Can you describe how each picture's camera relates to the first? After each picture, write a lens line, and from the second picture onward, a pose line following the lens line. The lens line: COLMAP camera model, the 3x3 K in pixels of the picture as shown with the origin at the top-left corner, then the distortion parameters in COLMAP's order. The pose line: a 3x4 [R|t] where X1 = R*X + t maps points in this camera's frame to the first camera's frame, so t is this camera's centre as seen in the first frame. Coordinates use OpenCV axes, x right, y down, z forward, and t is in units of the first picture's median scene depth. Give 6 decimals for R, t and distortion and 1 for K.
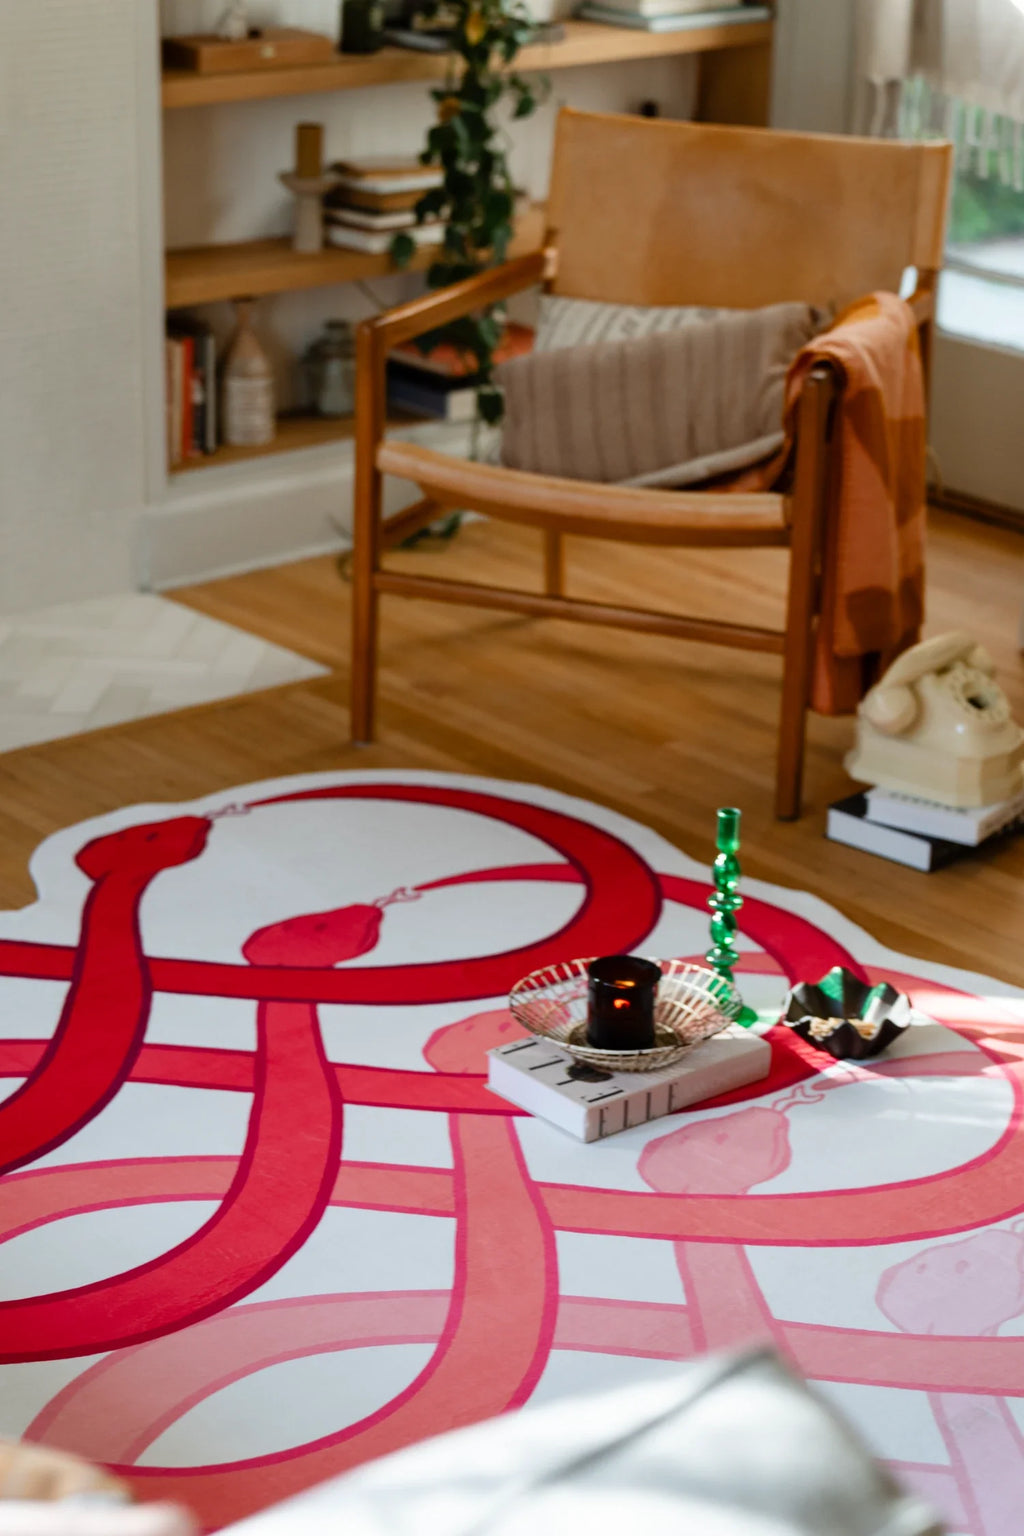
lens RADIAL K [[2951.3, 0, 512.0], [0, 2951.3, 768.0], [0, 0, 1]] dist [0.037703, 0.014636]
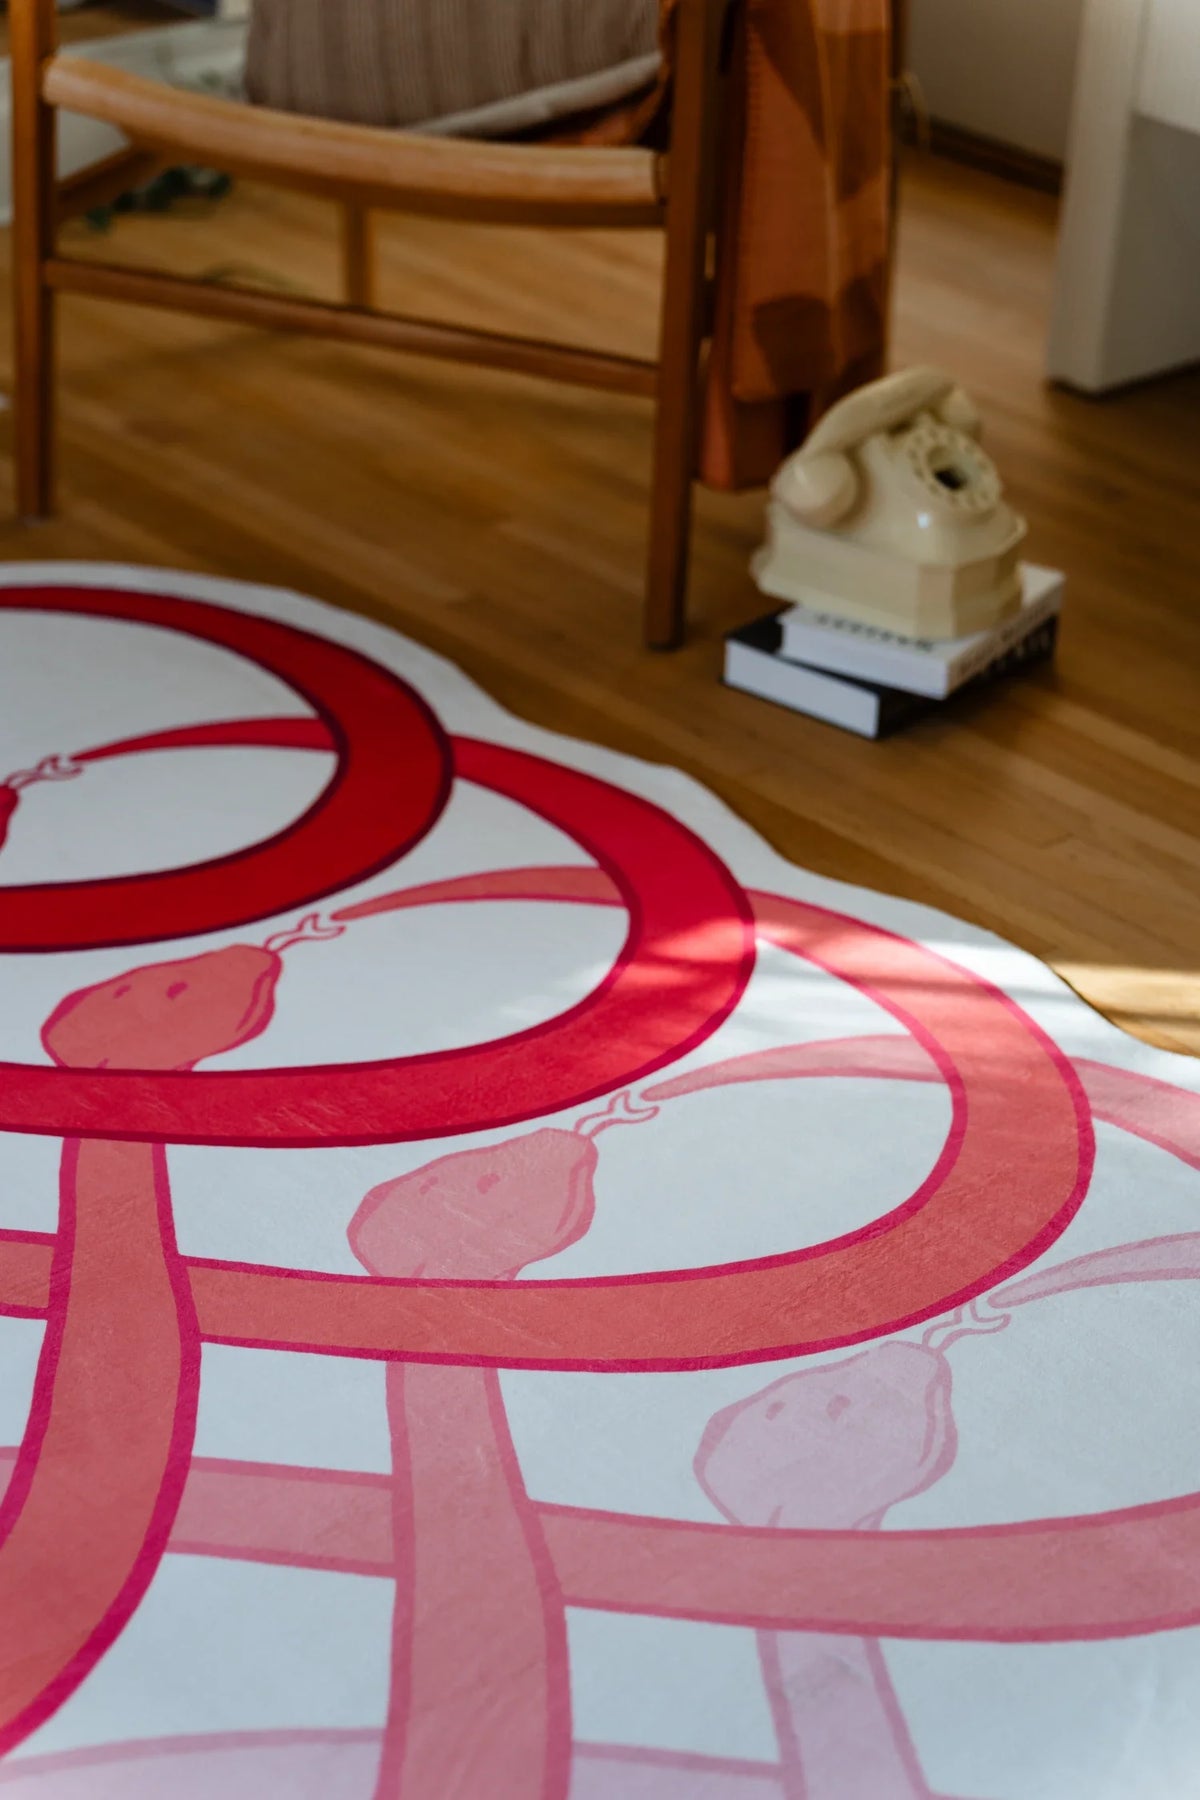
lens RADIAL K [[3944.0, 0, 563.2], [0, 3944.0, 839.7], [0, 0, 1]] dist [0.010438, 0.026939]
pose [[0.999702, 0.008050, 0.023043, 0.060567], [-0.010128, 0.995750, 0.091535, -0.024072], [-0.022208, -0.091741, 0.995535, 0.142759]]
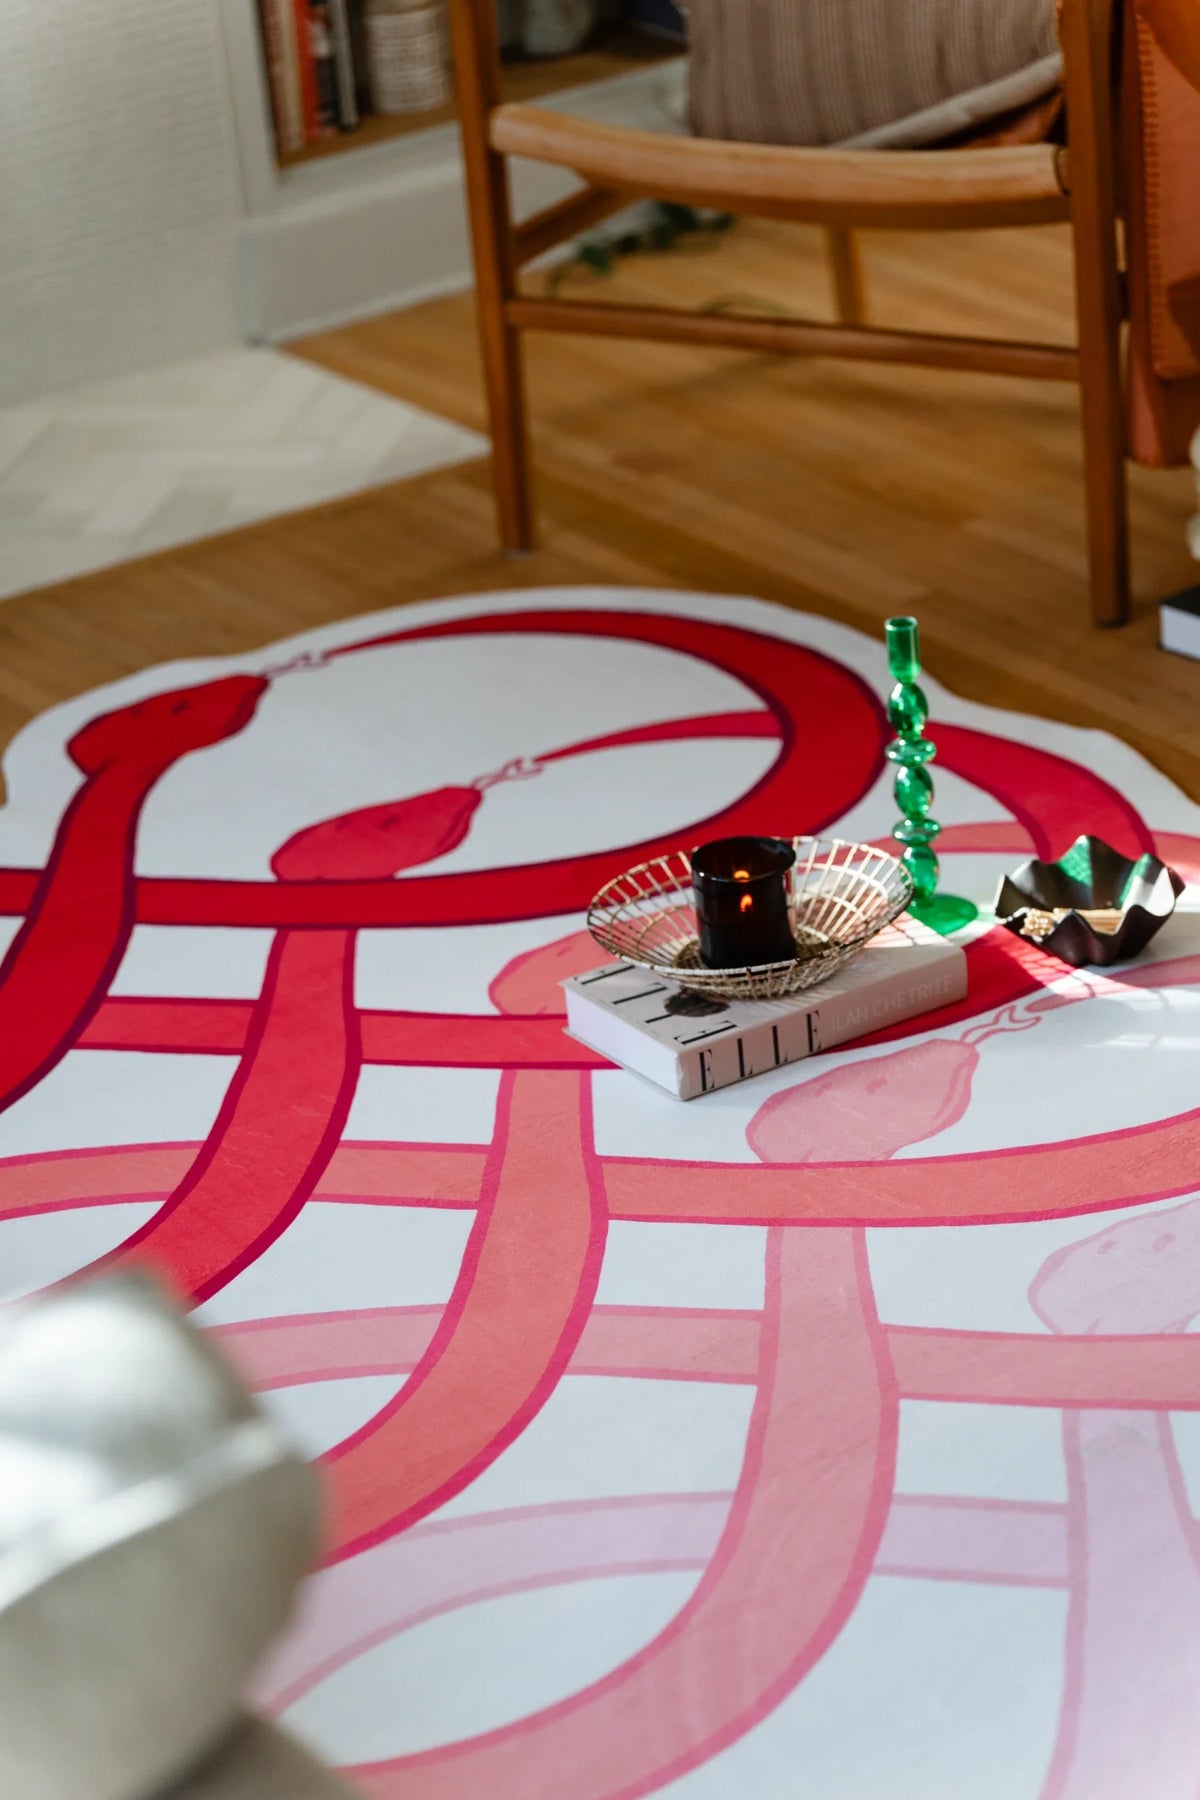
lens RADIAL K [[4795.6, 0, 600.0], [0, 4795.6, 900.0], [0, 0, 1]] dist [0.038660, 0.580185]
pose [[0.988186, -0.055079, -0.143022, 0.156029], [0.064629, 0.995918, 0.063005, 0.003948], [0.138968, -0.071504, 0.987712, -0.129146]]
